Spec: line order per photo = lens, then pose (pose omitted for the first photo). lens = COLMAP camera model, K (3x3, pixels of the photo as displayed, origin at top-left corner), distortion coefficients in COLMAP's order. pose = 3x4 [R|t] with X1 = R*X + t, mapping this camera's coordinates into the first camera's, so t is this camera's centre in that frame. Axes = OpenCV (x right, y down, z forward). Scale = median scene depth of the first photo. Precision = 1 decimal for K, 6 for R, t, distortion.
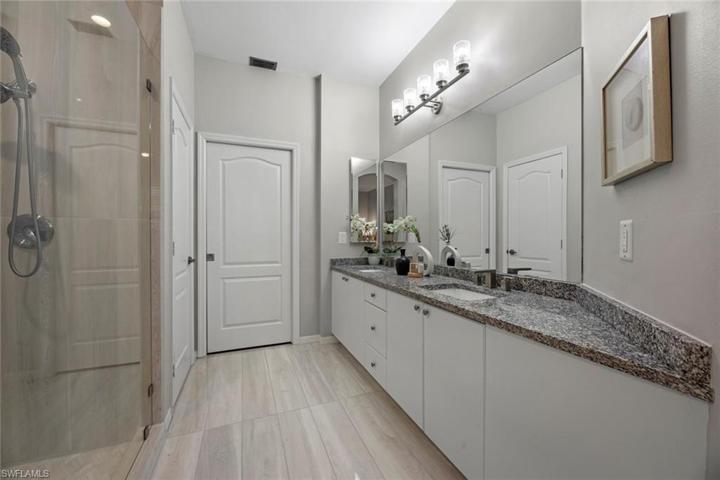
lens RADIAL K [[292.2, 0, 360.6], [0, 292.2, 240.5], [0, 0, 1]] dist [-0.004801, -0.002066]
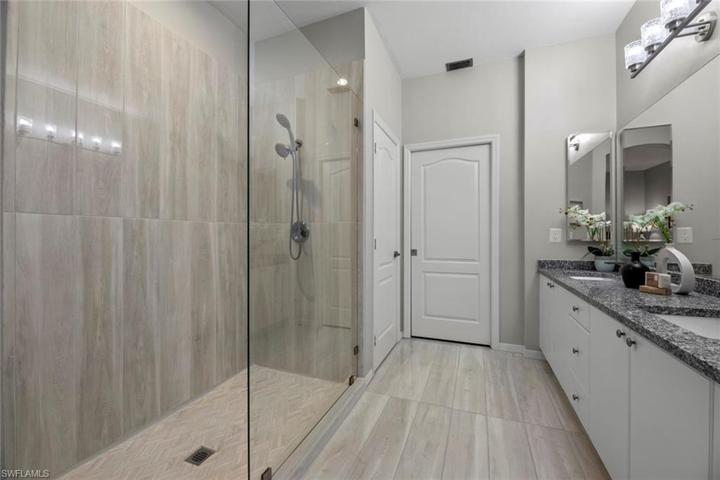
lens RADIAL K [[292.2, 0, 357.6], [0, 292.2, 236.1], [0, 0, 1]] dist [-0.004801, -0.002066]
pose [[0.719817, 0.001117, -0.694163, 0.136112], [-0.005323, 0.999978, -0.003911, -0.001690], [0.694144, 0.006511, 0.719807, 0.025086]]
